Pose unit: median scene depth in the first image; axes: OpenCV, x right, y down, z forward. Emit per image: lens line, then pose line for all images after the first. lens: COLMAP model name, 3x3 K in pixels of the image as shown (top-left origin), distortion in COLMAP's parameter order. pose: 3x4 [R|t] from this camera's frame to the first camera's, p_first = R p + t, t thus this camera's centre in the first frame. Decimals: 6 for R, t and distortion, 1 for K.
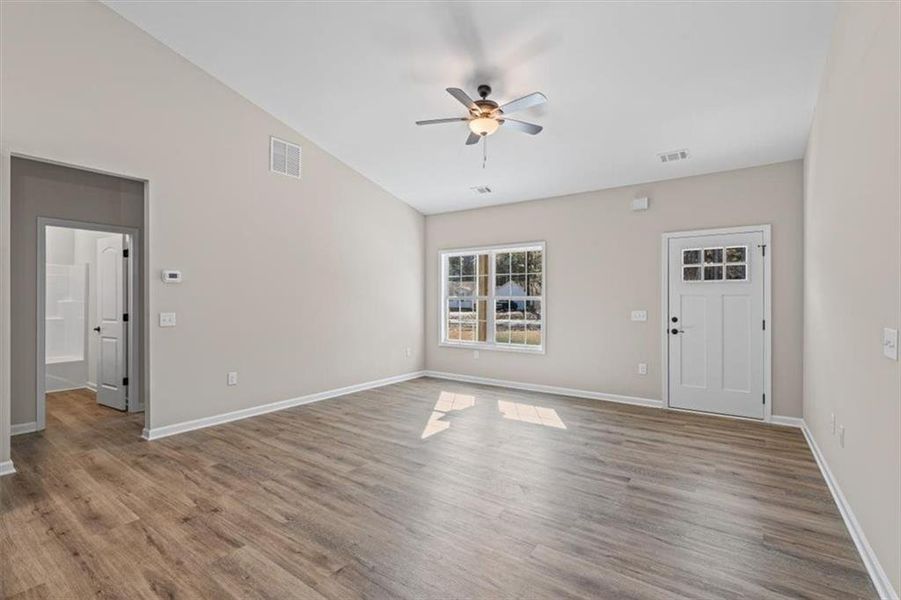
lens RADIAL K [[407.2, 0, 452.5], [0, 407.2, 299.0], [0, 0, 1]] dist [-0.003794, -0.000409]
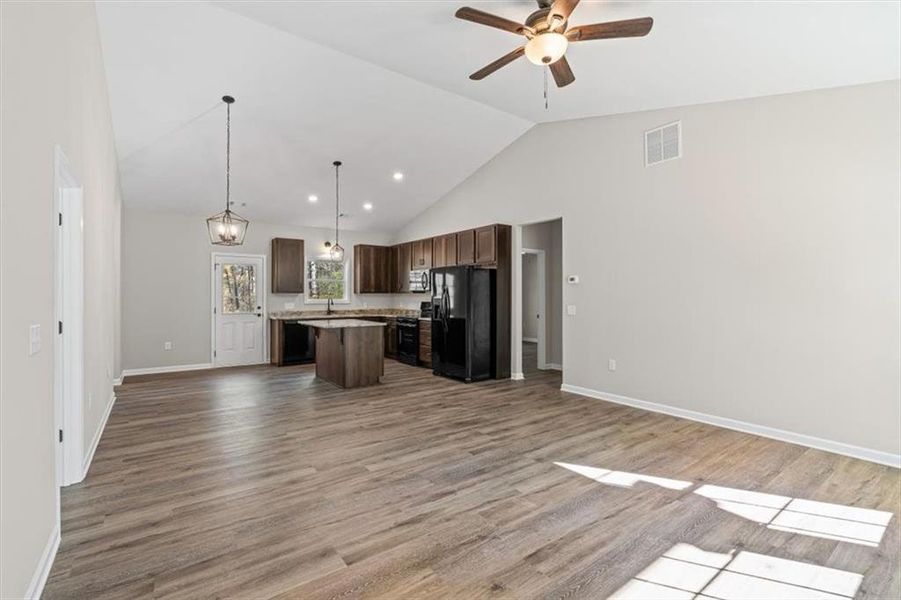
lens RADIAL K [[405.6, 0, 453.7], [0, 405.6, 294.5], [0, 0, 1]] dist [-0.003592, 0.000076]
pose [[-0.309230, -0.004164, -0.950978, 0.696268], [0.002348, 0.999984, -0.005142, 0.001289], [0.950985, -0.003823, -0.309215, 0.939755]]
